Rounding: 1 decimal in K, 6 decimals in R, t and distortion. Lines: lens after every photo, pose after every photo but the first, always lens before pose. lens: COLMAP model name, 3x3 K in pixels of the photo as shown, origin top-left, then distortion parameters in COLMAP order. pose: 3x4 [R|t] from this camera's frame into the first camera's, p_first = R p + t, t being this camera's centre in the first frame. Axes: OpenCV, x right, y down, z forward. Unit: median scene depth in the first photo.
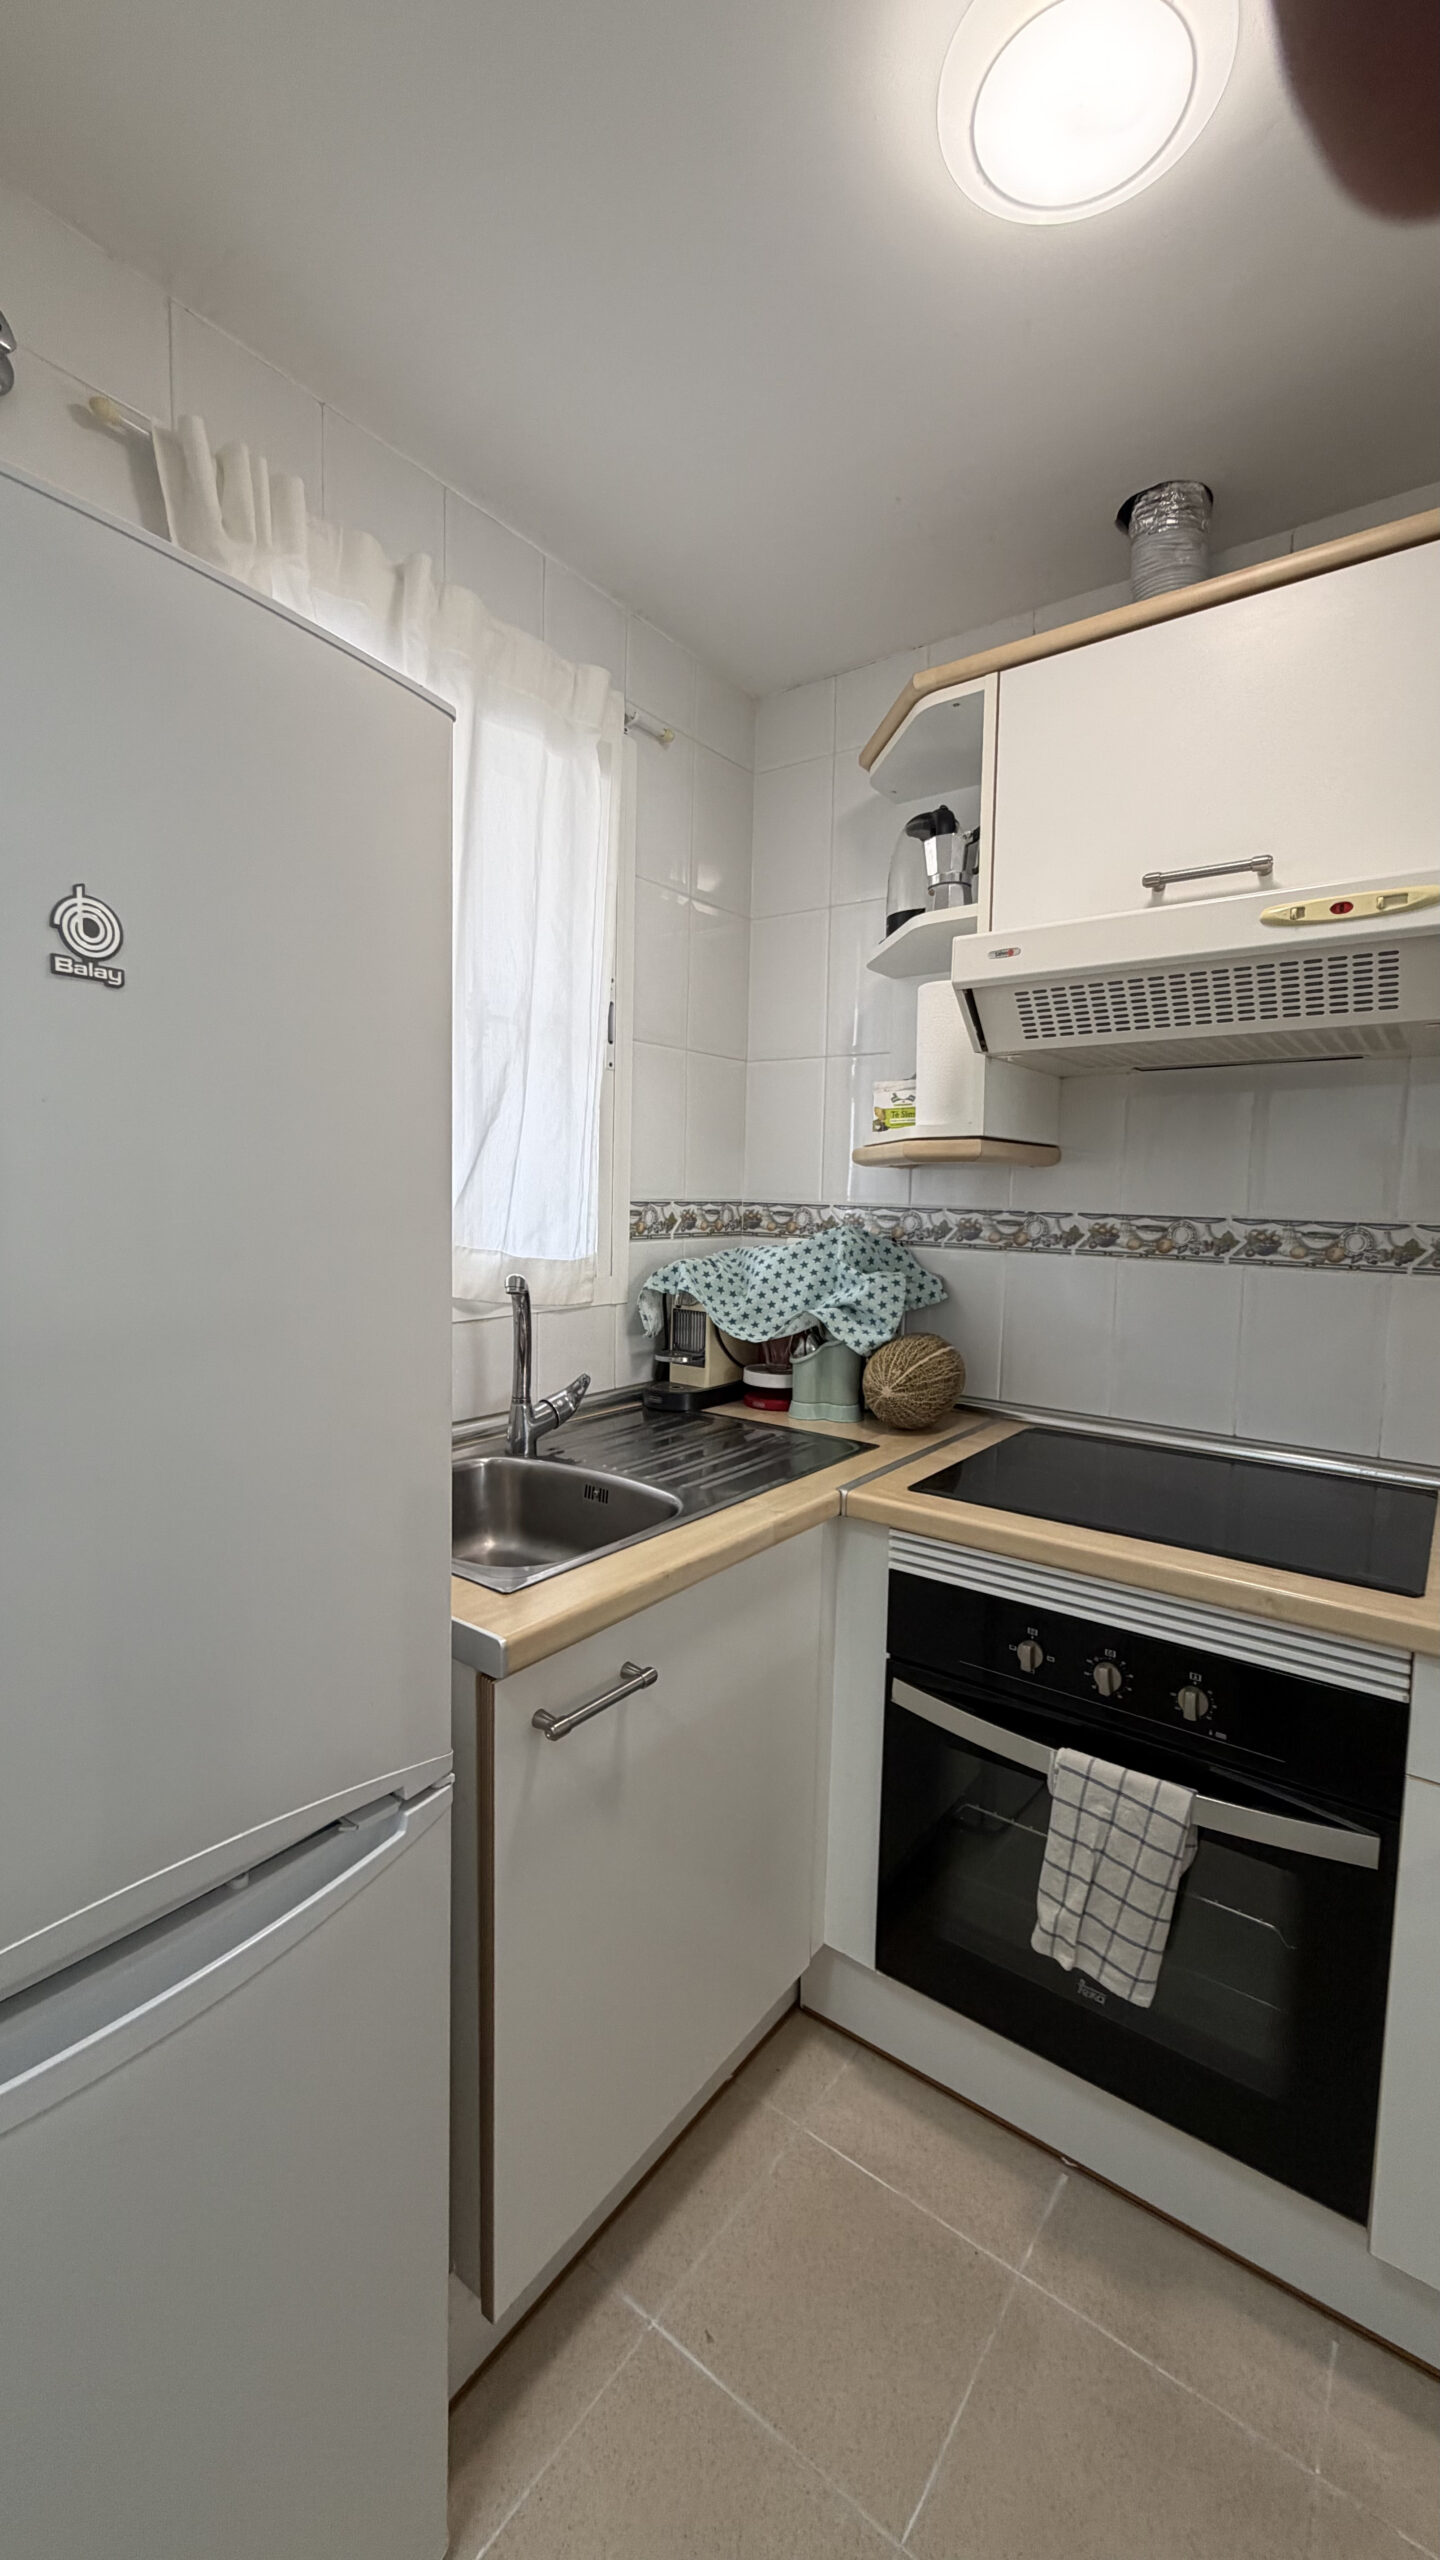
lens RADIAL K [[1023.8, 0, 725.3], [0, 1023.8, 1273.7], [0, 0, 1]] dist [-0.000917, 0.001332]
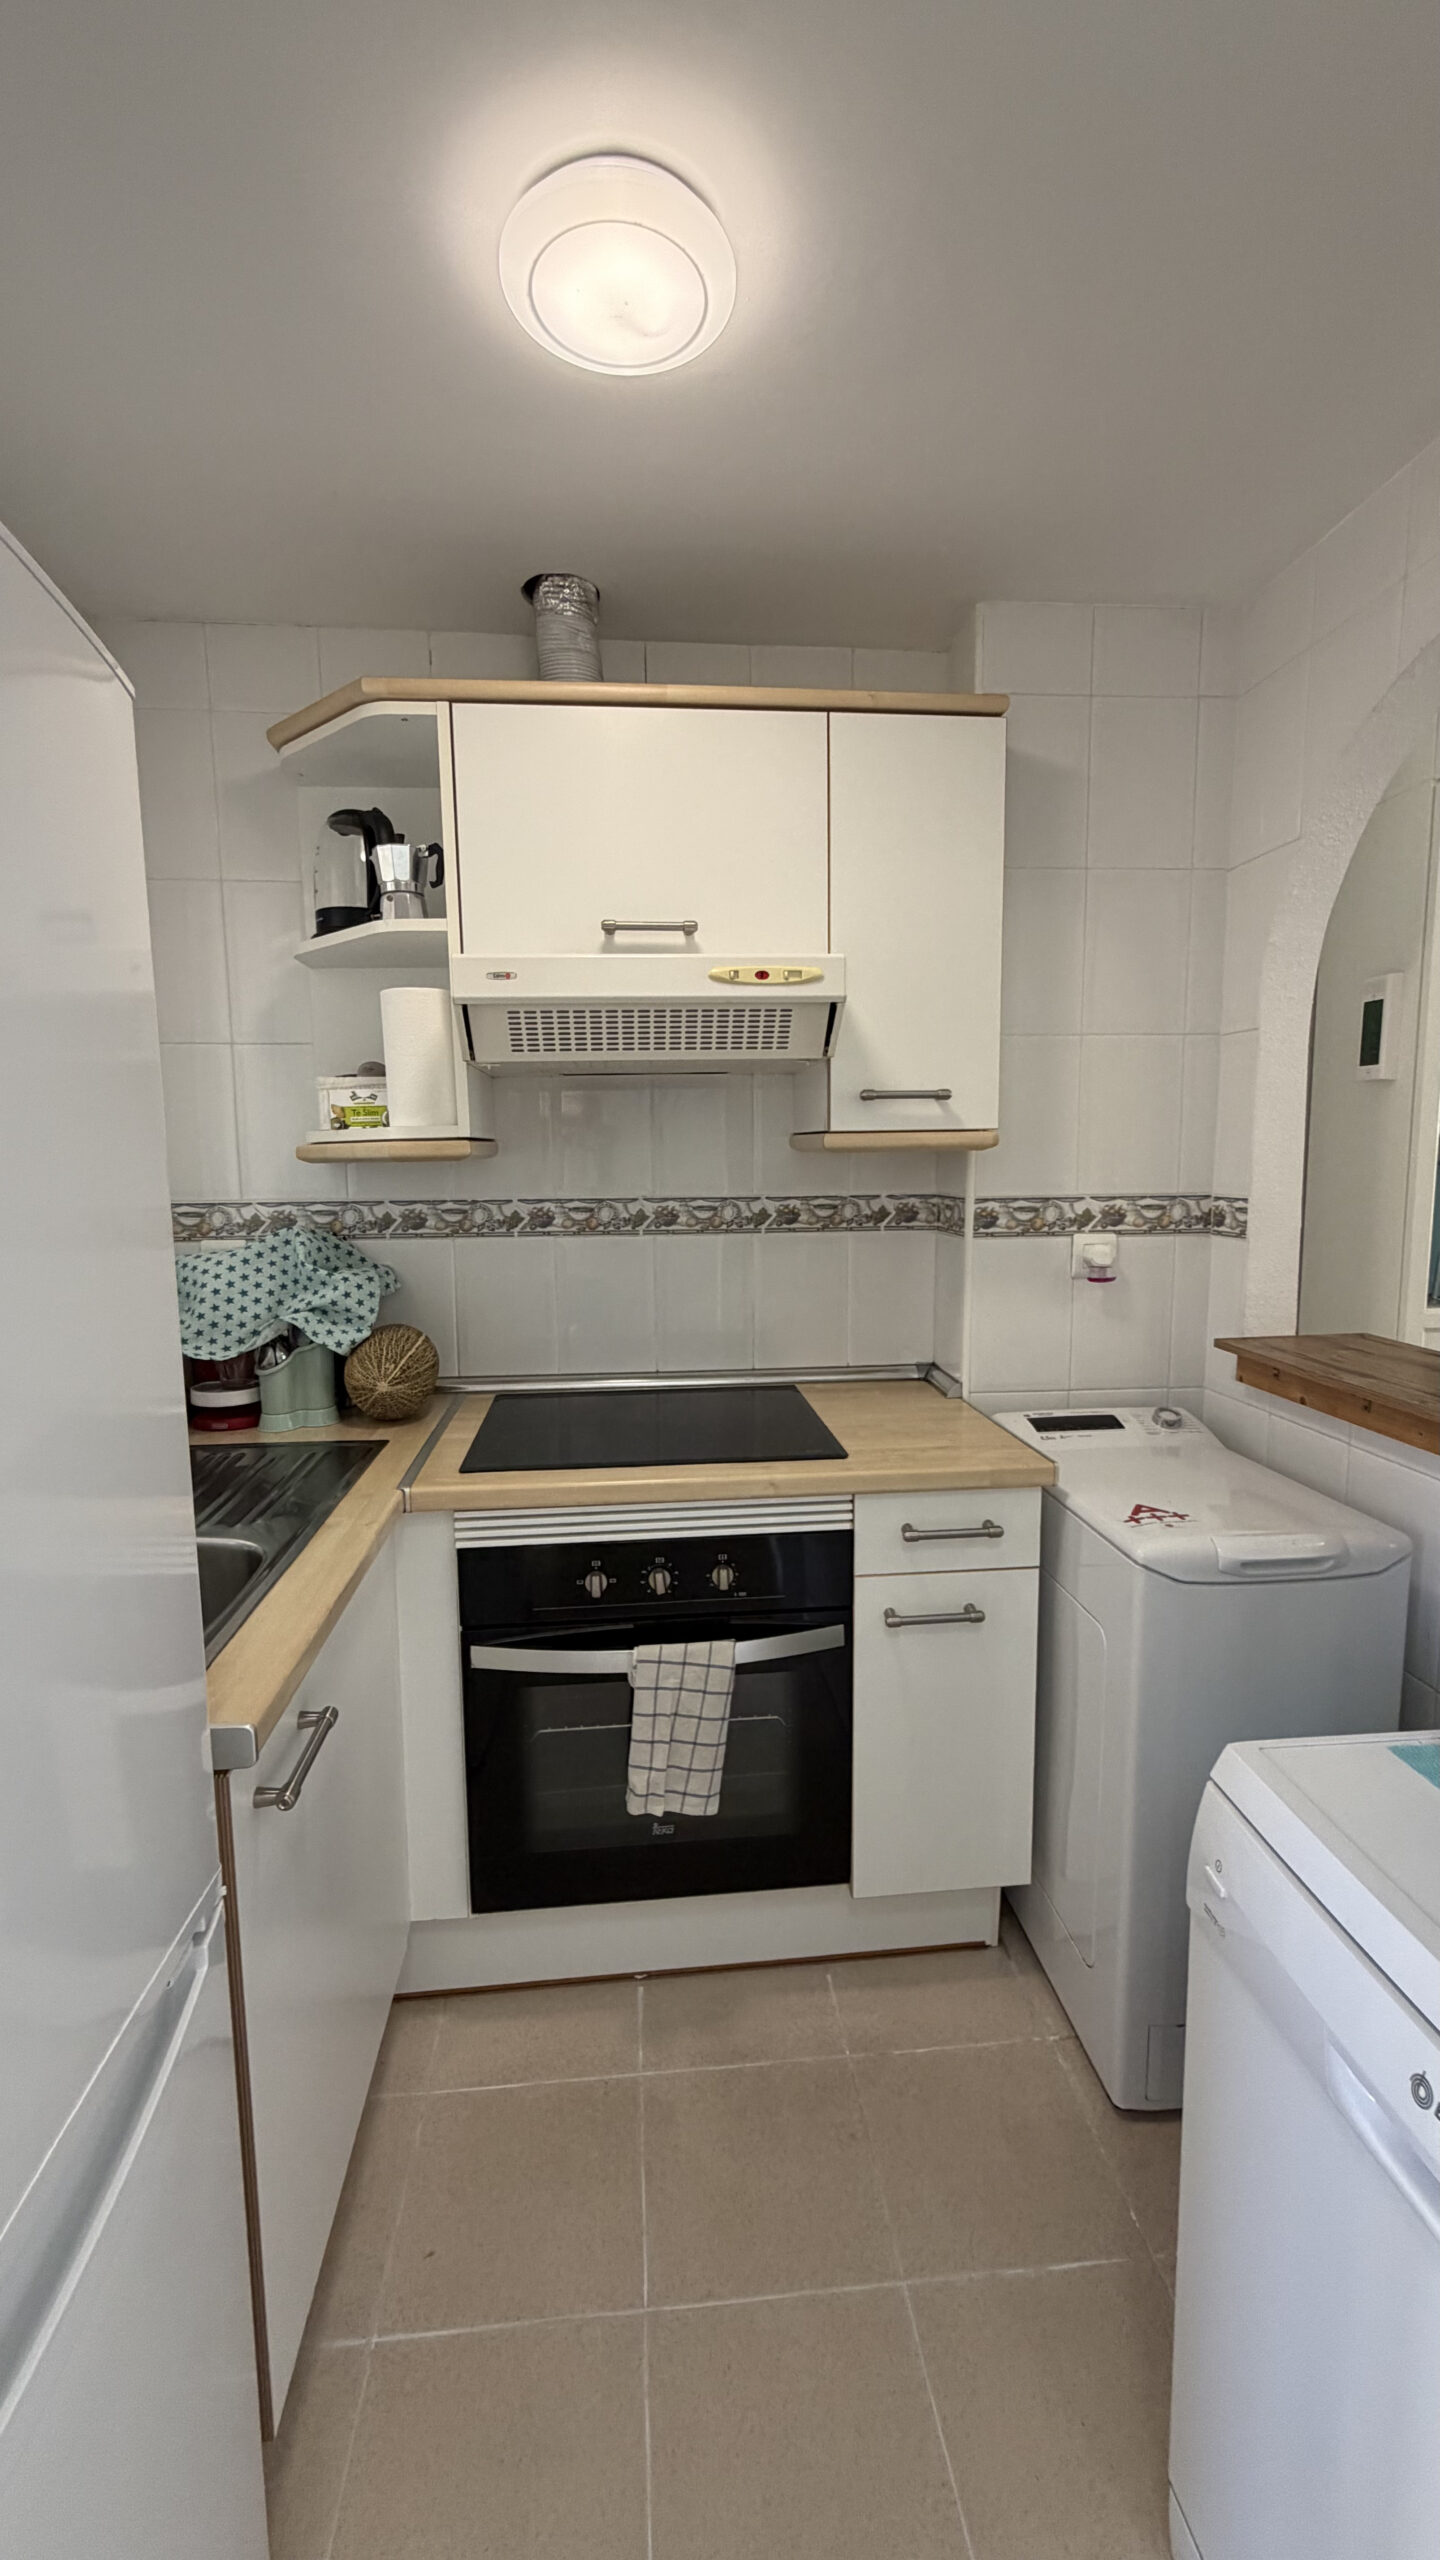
lens RADIAL K [[1023.8, 0, 724.8], [0, 1023.8, 1272.7], [0, 0, 1]] dist [-0.000917, 0.001332]
pose [[0.737669, -0.107318, 0.666579, -0.297431], [0.080029, 0.994225, 0.071504, -0.050170], [-0.670403, 0.000599, 0.741997, 0.016201]]
